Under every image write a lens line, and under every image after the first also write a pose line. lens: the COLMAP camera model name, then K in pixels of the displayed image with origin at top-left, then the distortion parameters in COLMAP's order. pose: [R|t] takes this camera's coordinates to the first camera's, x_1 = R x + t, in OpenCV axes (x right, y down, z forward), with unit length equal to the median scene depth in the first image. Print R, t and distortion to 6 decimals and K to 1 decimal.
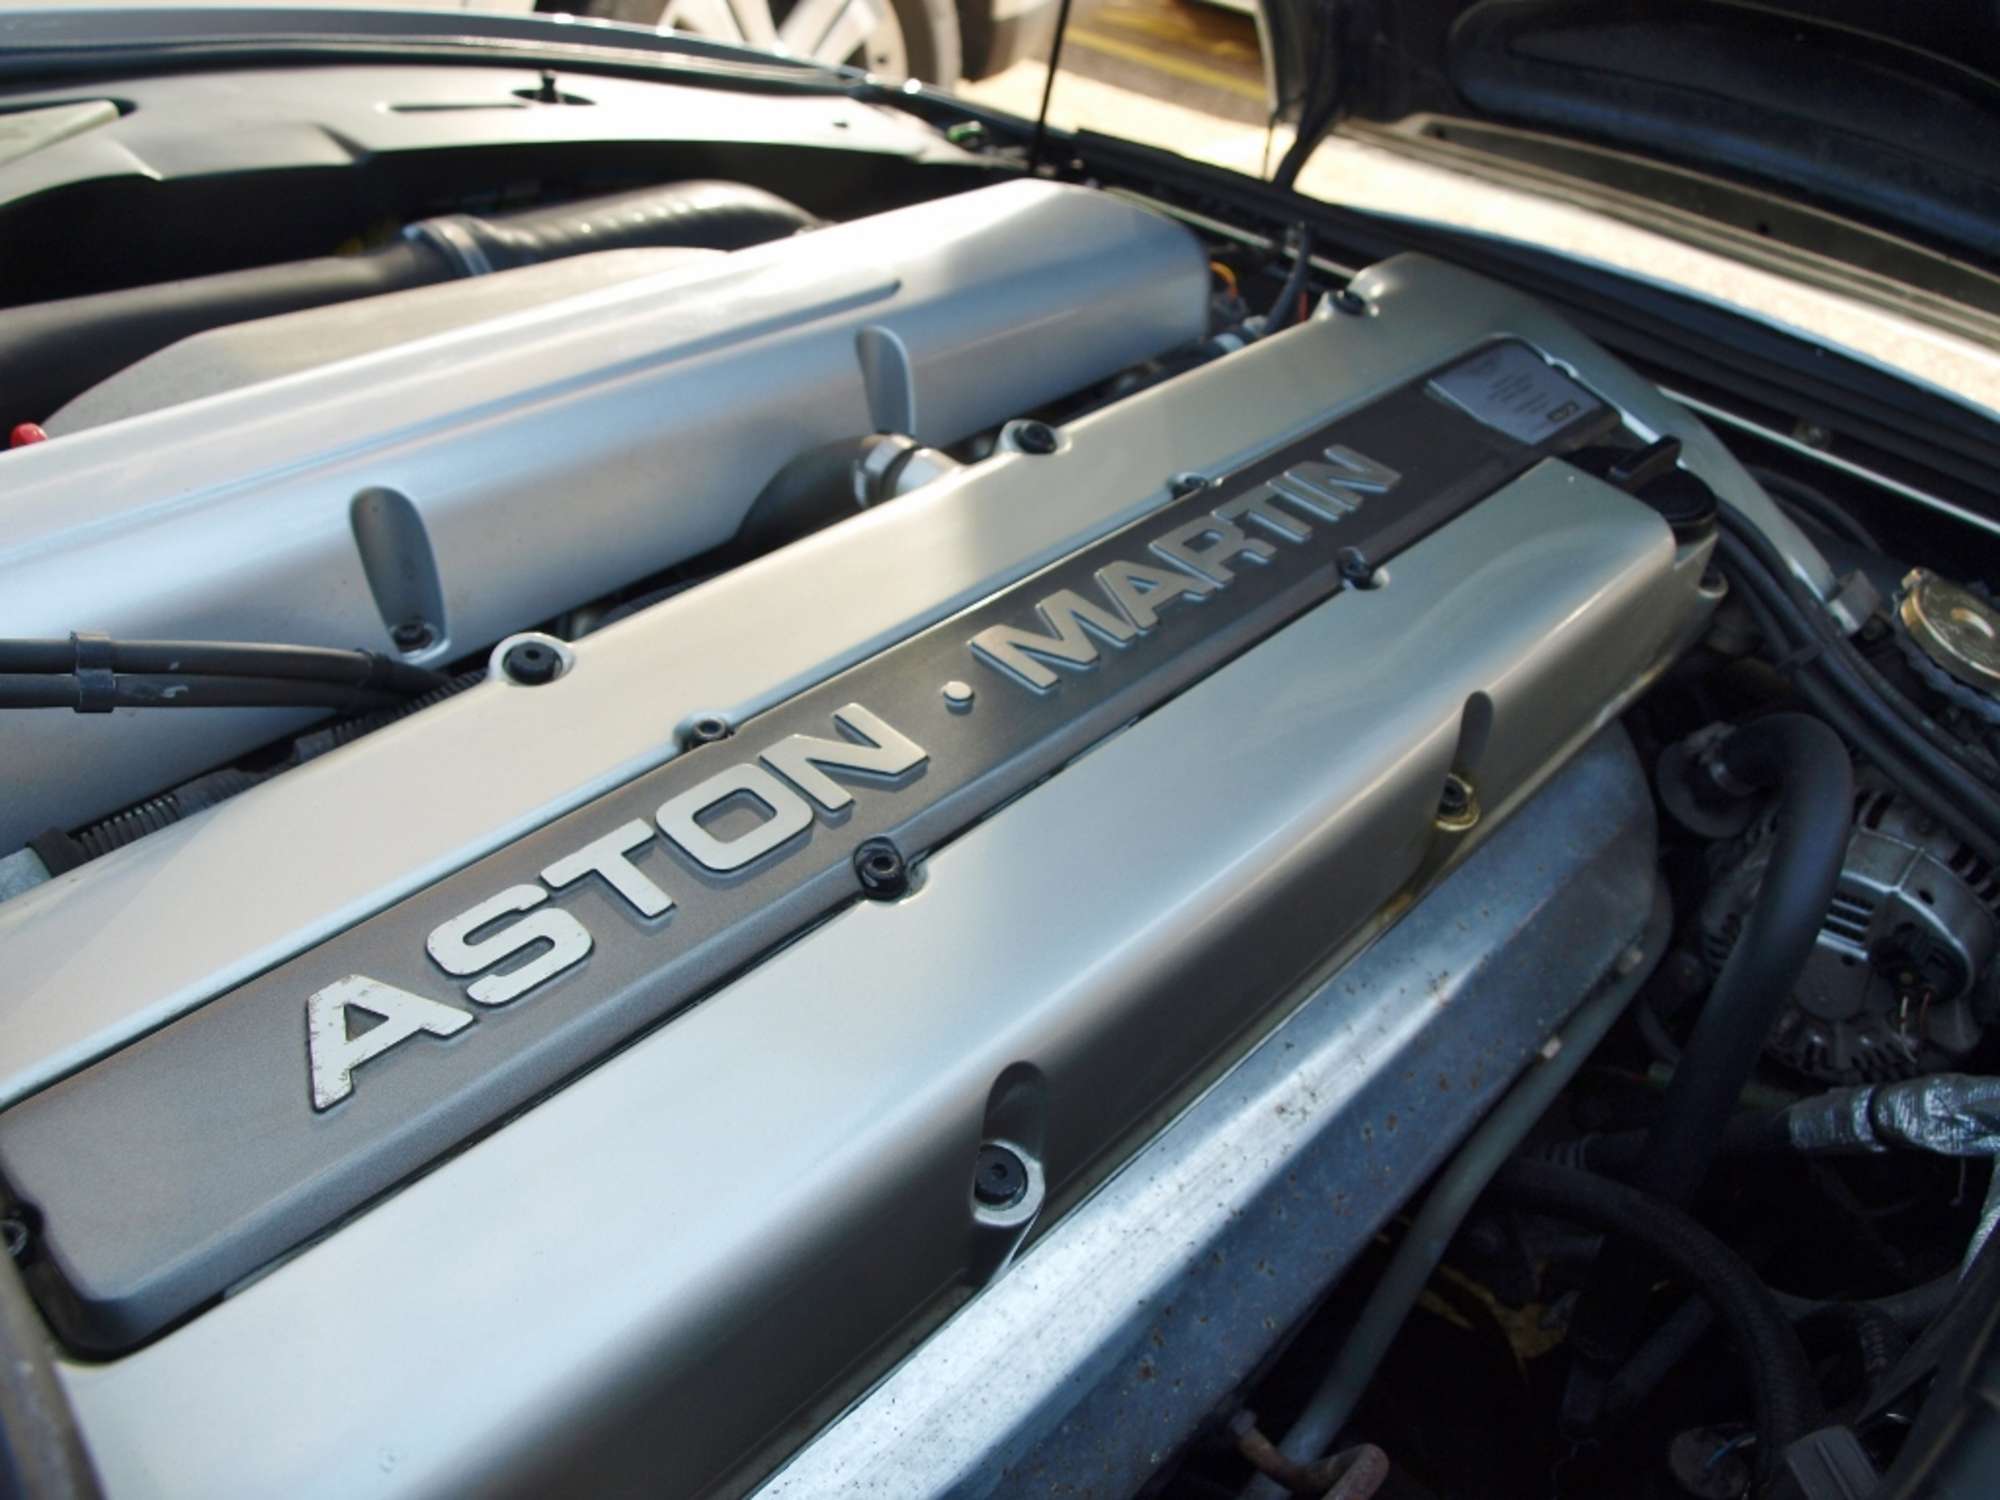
lens RADIAL K [[1539.0, 0, 999.3], [0, 1539.0, 793.0], [0, 0, 1]] dist [-0.095213, 0.008923]
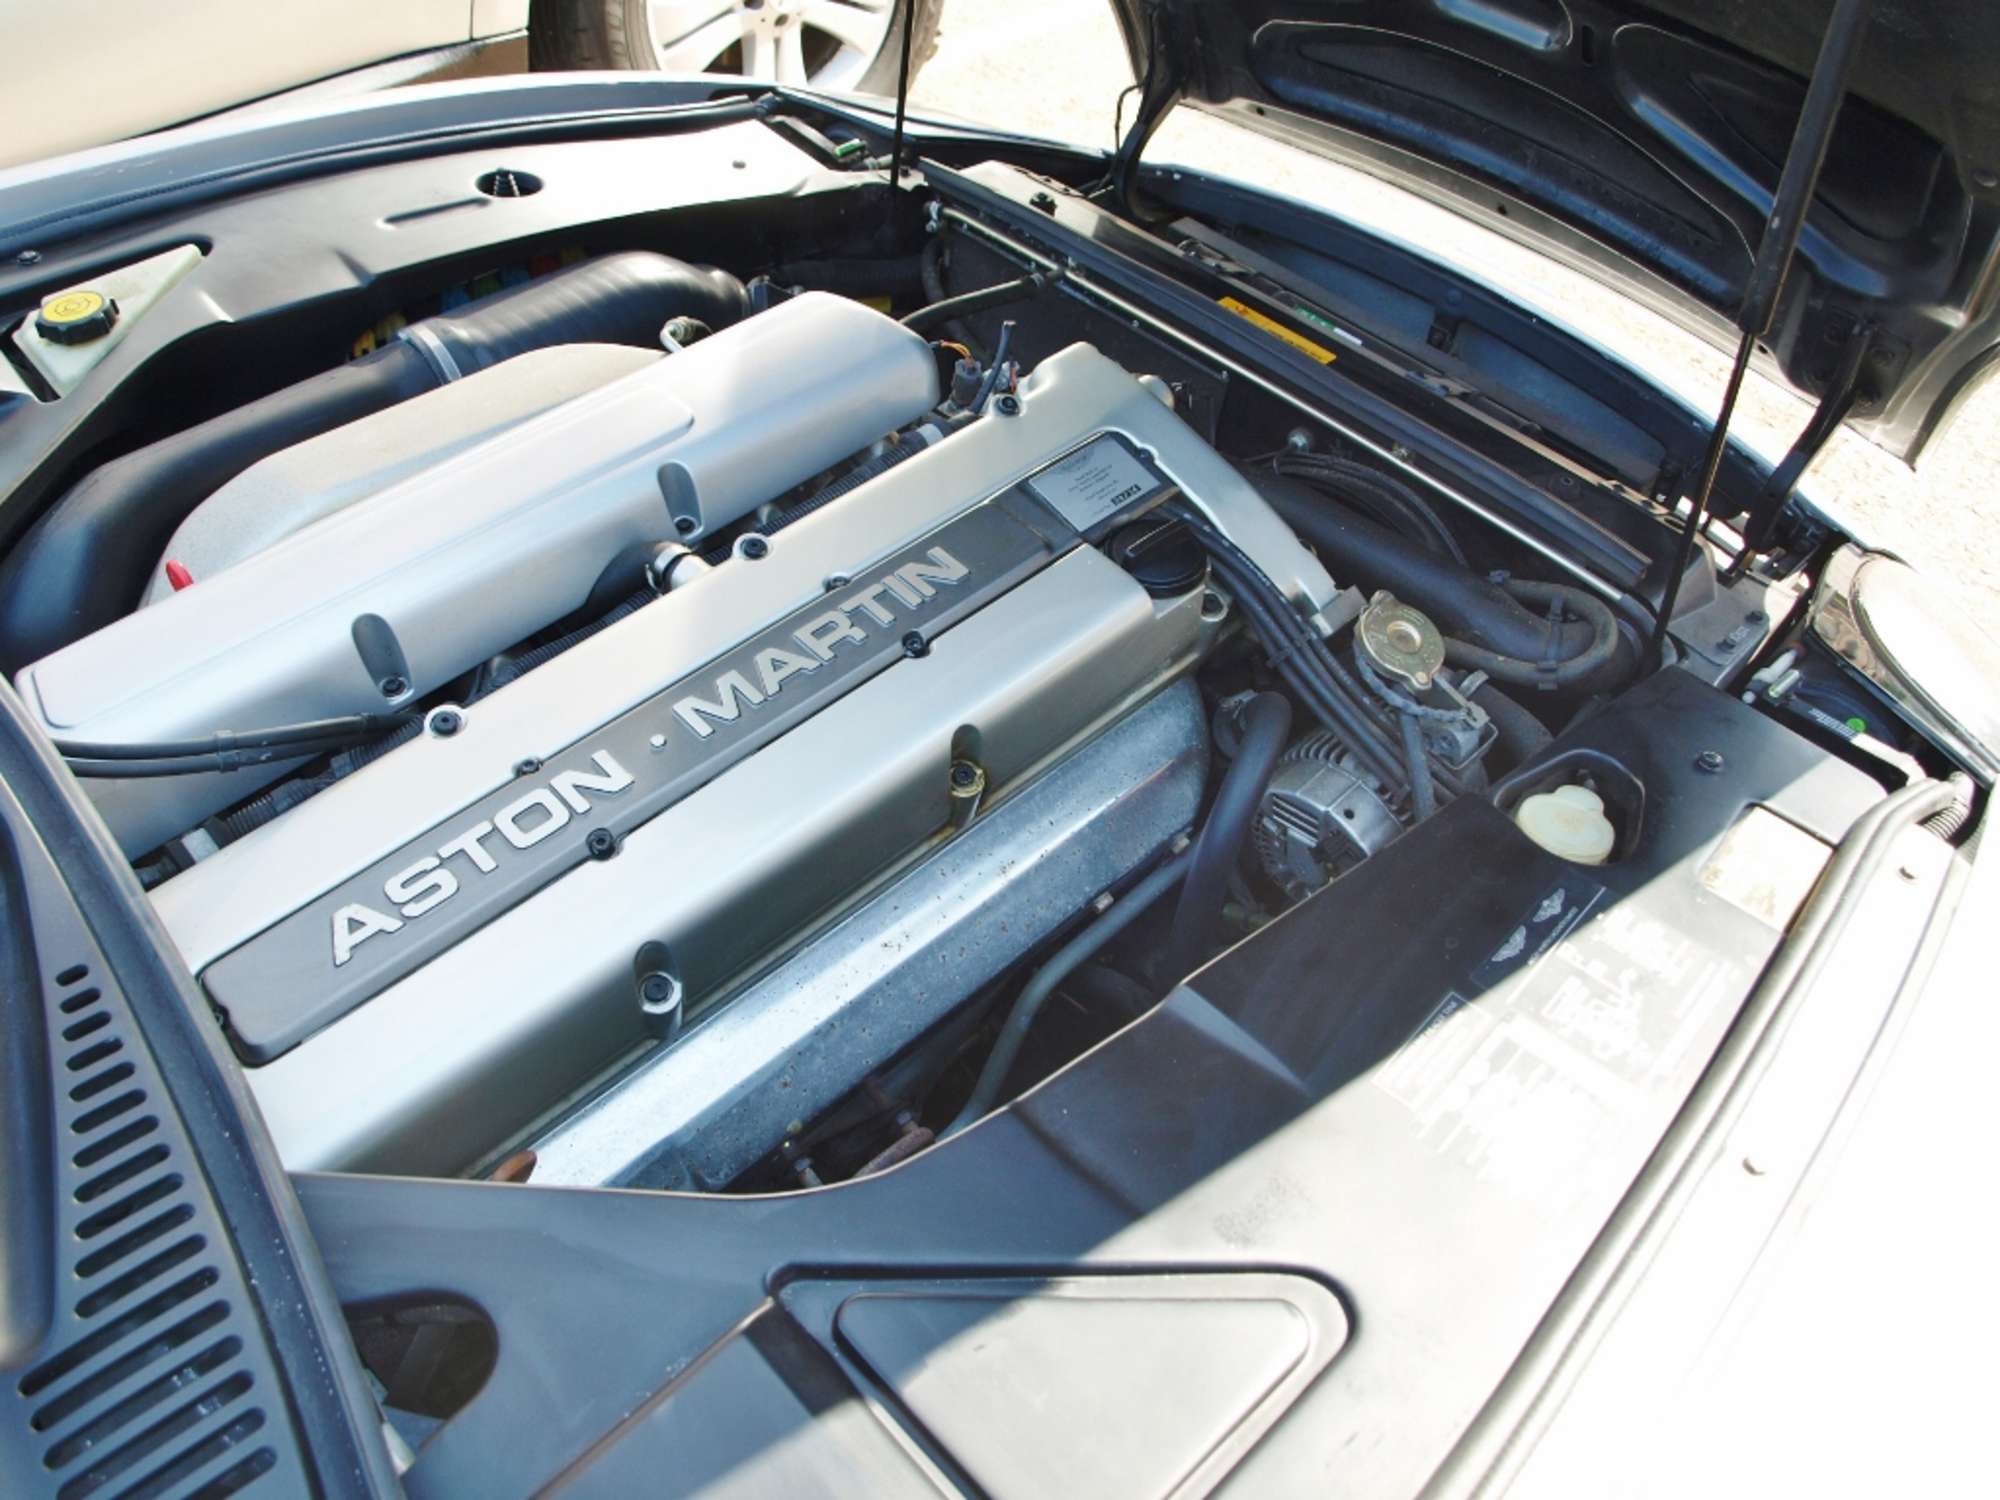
lens RADIAL K [[1539.0, 0, 999.3], [0, 1539.0, 793.0], [0, 0, 1]] dist [-0.095213, 0.008923]
pose [[0.997630, 0.006759, -0.068481, 0.431160], [0.004539, 0.986533, 0.163498, -0.253788], [0.068664, -0.163421, 0.984164, -0.706692]]
